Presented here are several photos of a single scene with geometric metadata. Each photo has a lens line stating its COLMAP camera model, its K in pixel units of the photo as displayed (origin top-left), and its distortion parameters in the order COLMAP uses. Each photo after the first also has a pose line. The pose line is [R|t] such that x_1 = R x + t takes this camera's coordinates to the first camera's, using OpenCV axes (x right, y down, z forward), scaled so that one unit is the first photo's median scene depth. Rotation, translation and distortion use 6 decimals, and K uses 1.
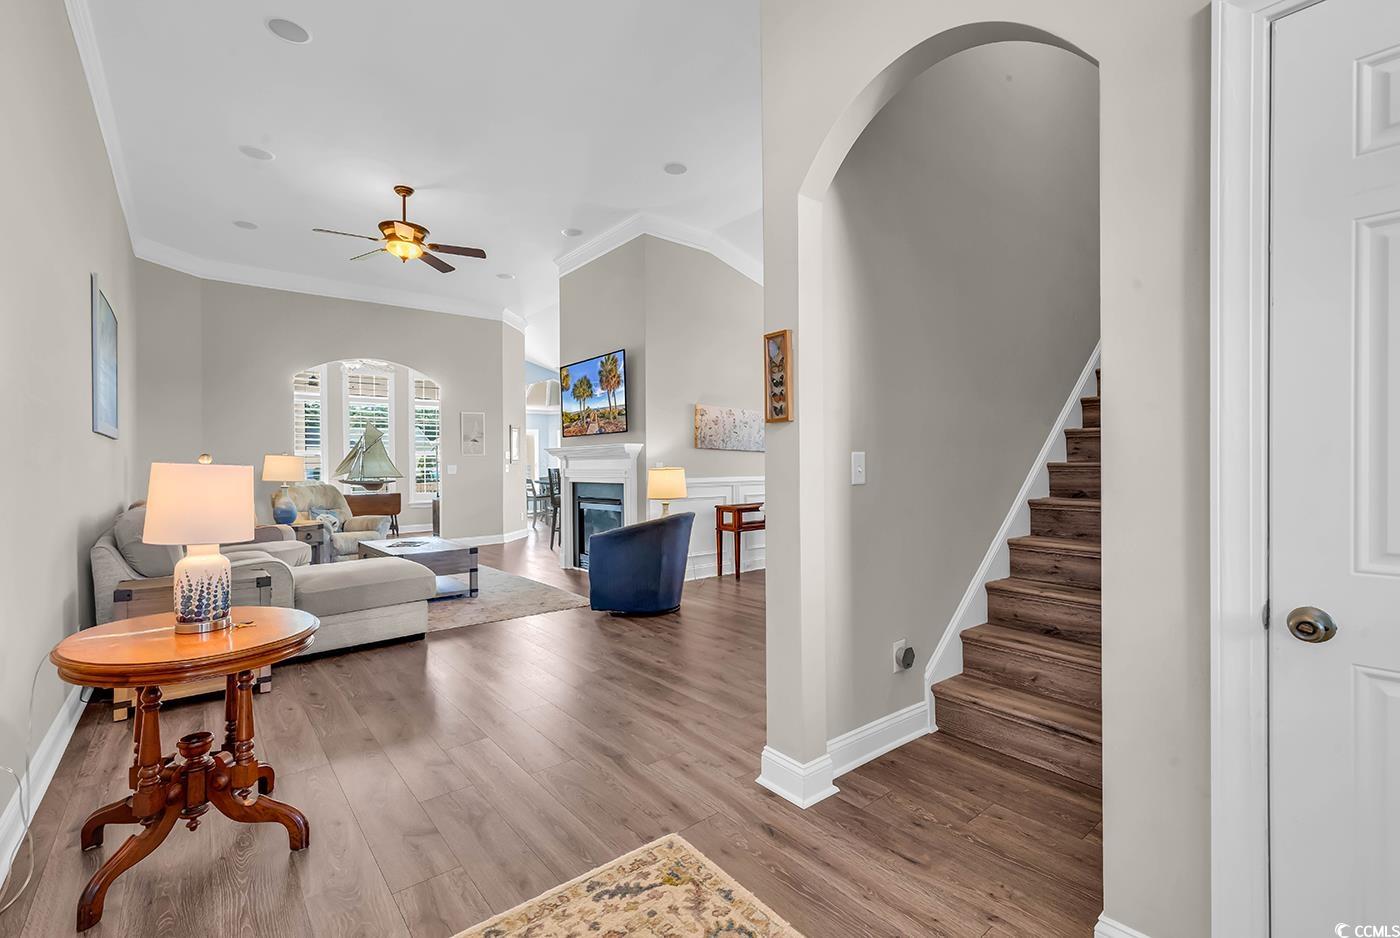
lens RADIAL K [[637.7, 0, 711.7], [0, 637.7, 462.4], [0, 0, 1]] dist [0.009657, -0.001686]
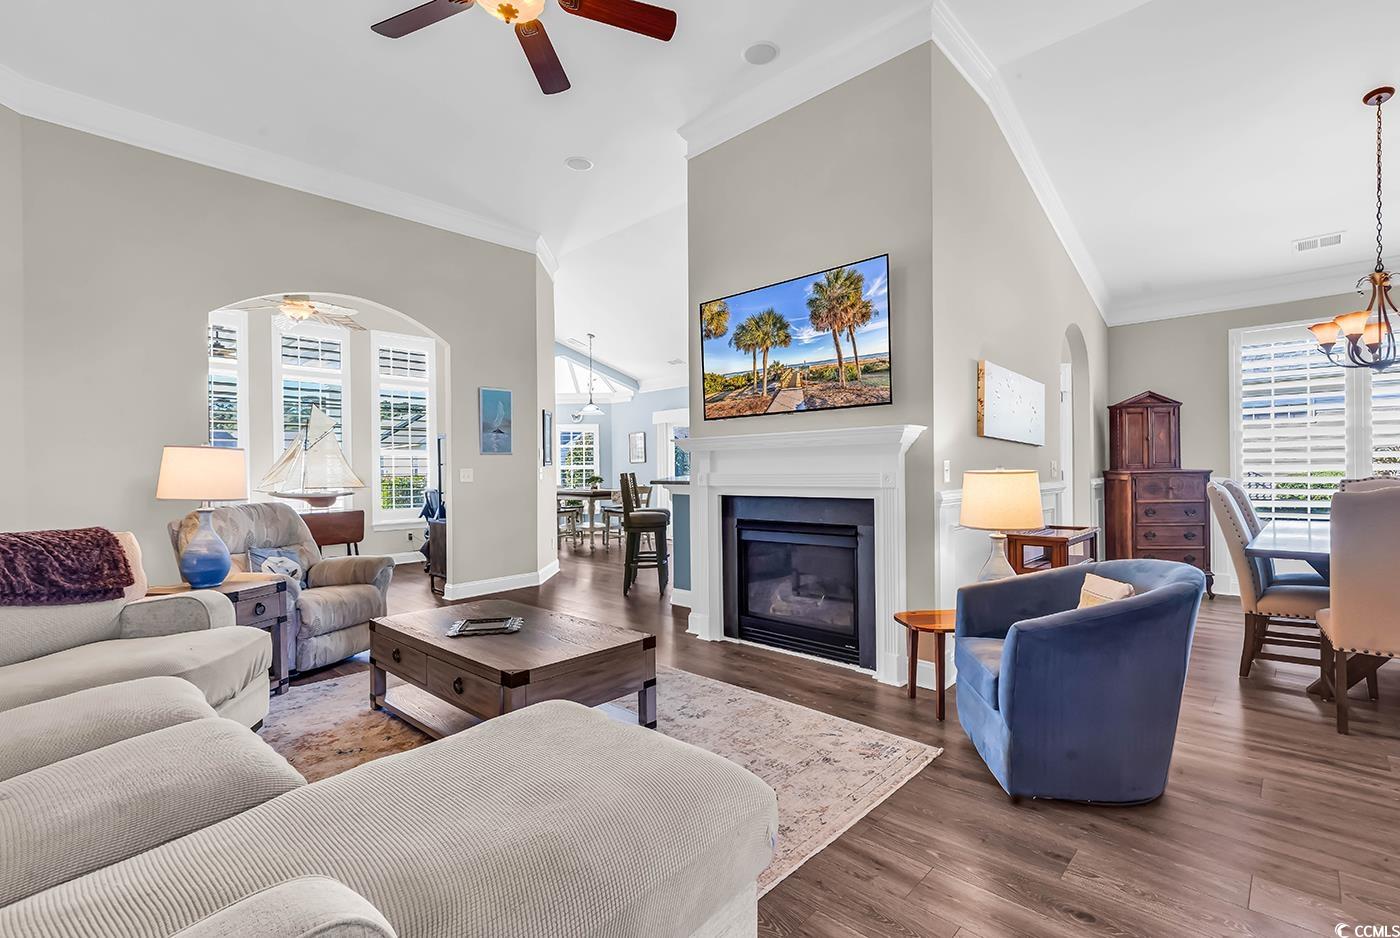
lens RADIAL K [[637.7, 0, 709.7], [0, 637.7, 467.7], [0, 0, 1]] dist [0.009657, -0.001686]
pose [[0.992204, -0.001482, 0.124617, -0.327968], [0.001837, 0.999995, -0.002731, 0.008328], [-0.124612, 0.002938, 0.992201, 0.443333]]
